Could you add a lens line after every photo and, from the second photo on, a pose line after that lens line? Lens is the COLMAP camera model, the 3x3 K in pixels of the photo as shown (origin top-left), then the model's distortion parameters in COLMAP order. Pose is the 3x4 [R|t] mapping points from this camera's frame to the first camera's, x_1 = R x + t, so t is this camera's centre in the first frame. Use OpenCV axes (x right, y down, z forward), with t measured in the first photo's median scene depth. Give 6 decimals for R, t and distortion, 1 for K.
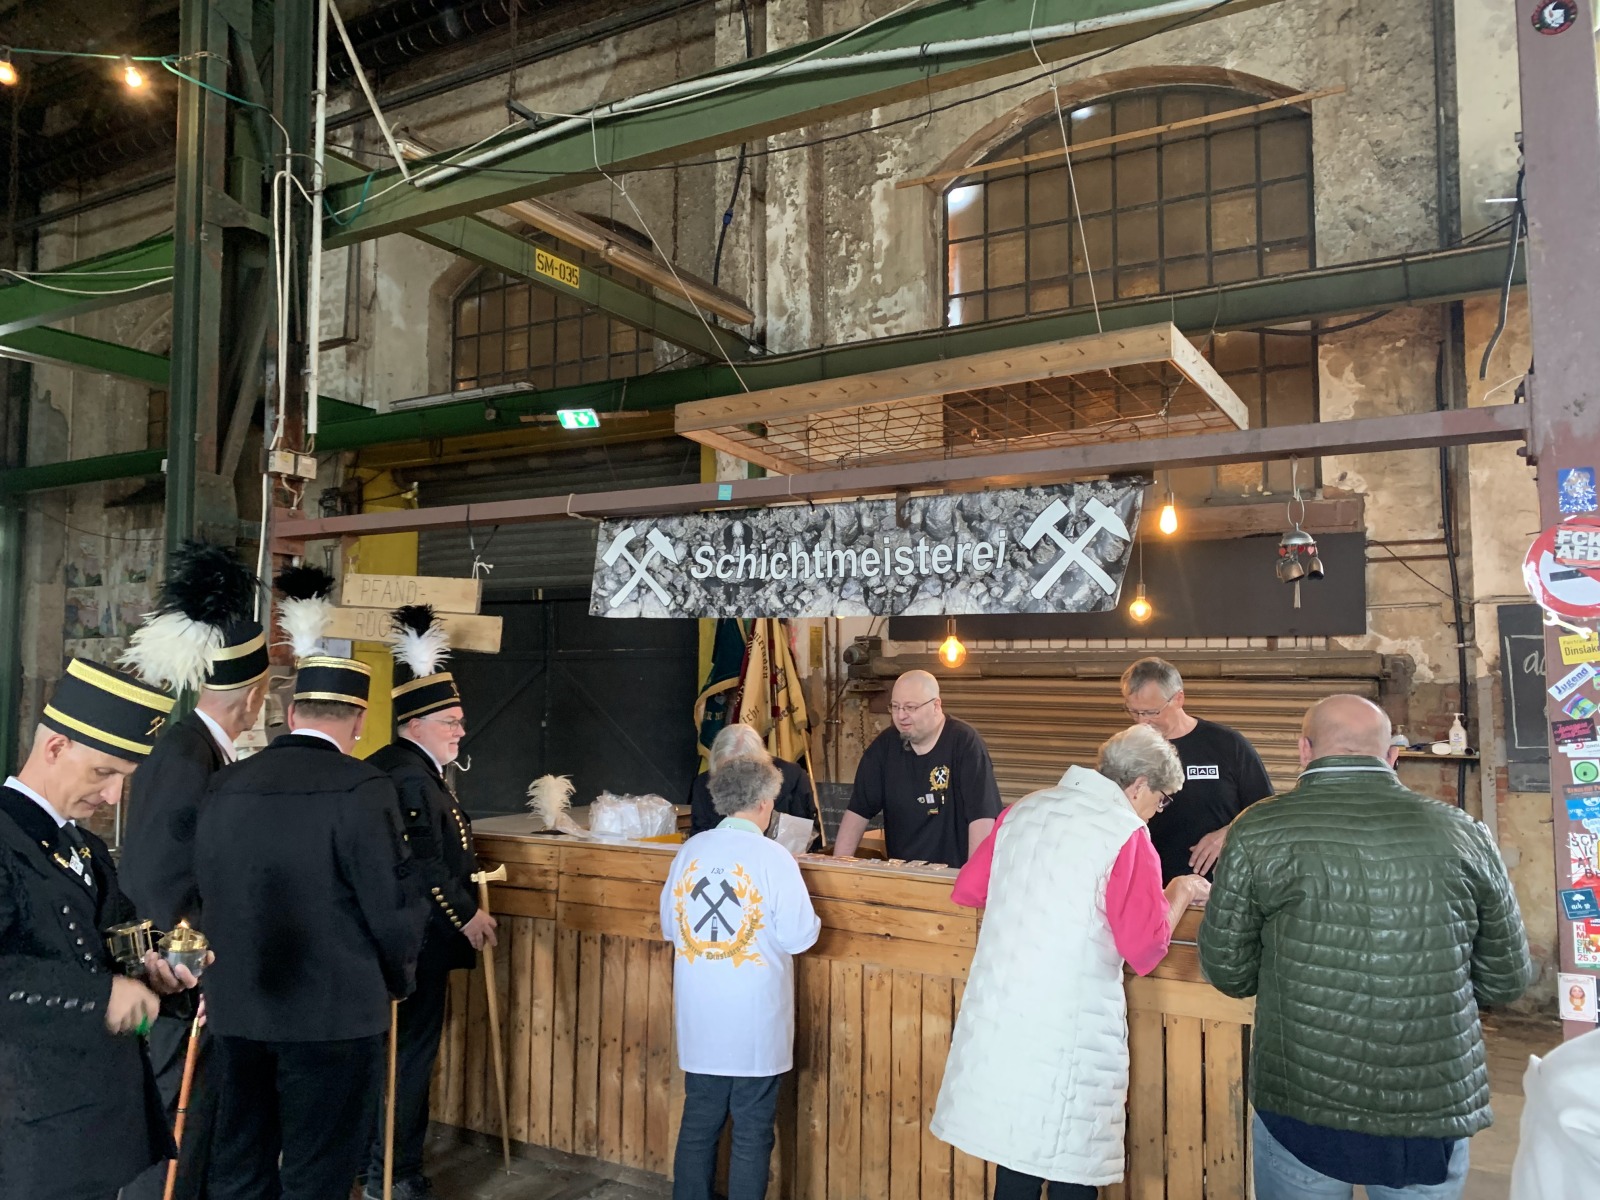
lens RADIAL K [[1258.2, 0, 803.9], [0, 1258.2, 595.6], [0, 0, 1]] dist [0.026065, -0.032795]
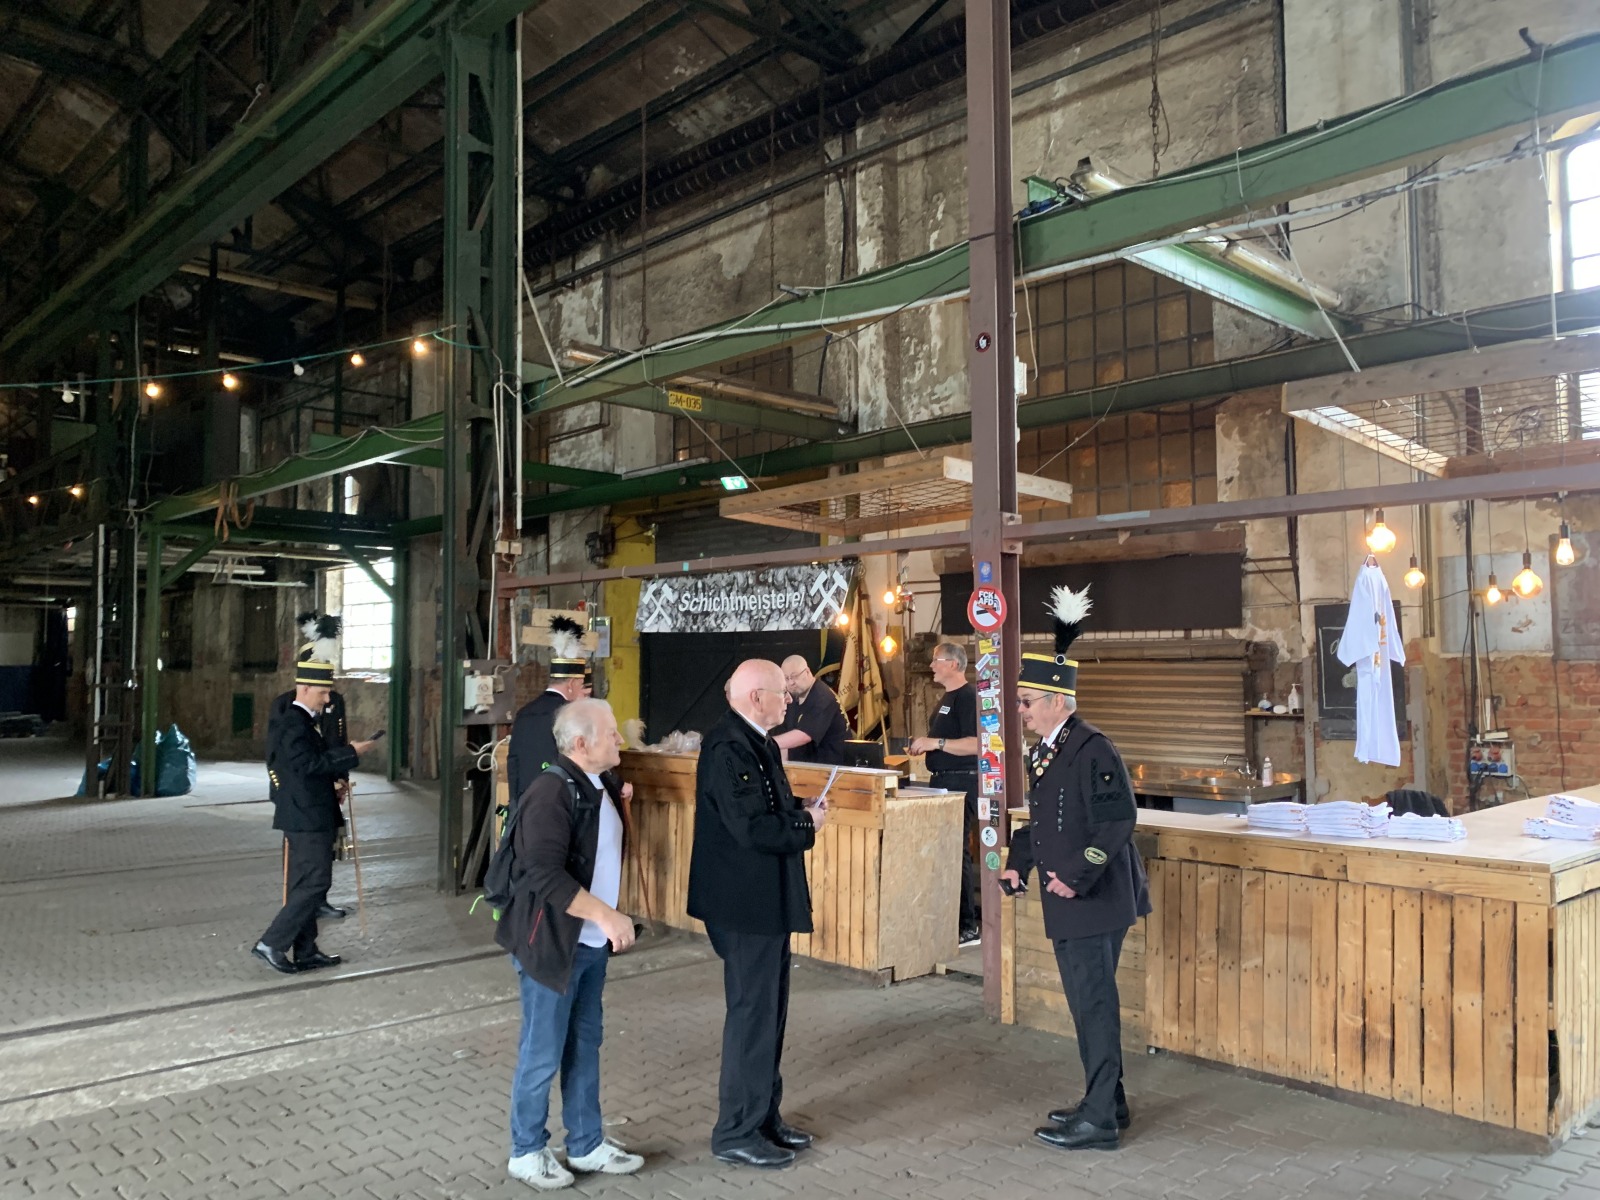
lens RADIAL K [[1258.2, 0, 793.3], [0, 1258.2, 600.0], [0, 0, 1]] dist [0.026065, -0.032795]
pose [[0.960292, -0.024785, -0.277894, 0.349169], [0.028725, 0.999536, 0.010115, -0.025998], [0.277514, -0.017696, 0.960559, -0.441808]]
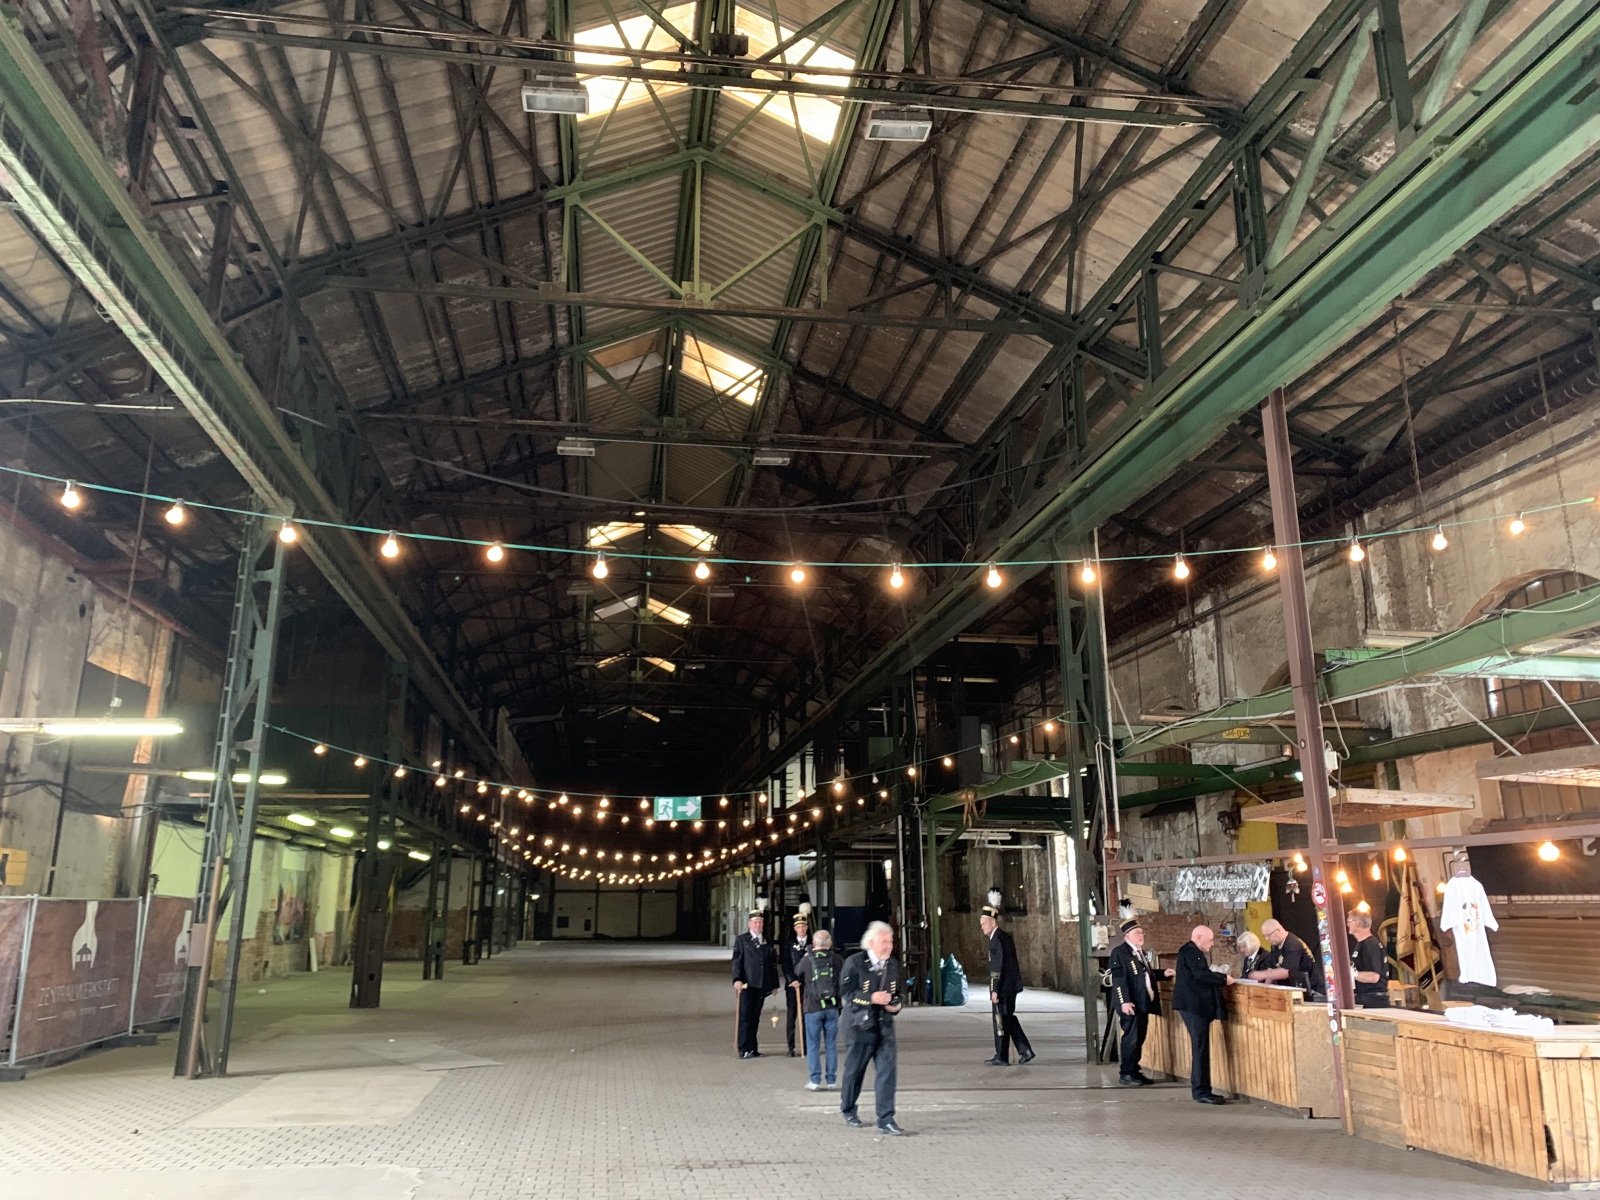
lens RADIAL K [[1258.2, 0, 763.0], [0, 1258.2, 588.8], [0, 0, 1]] dist [0.026065, -0.032795]
pose [[0.620863, -0.199097, -0.758215, 1.041173], [0.059595, 0.976399, -0.207591, -0.089609], [0.781651, 0.083700, 0.618075, -1.085135]]
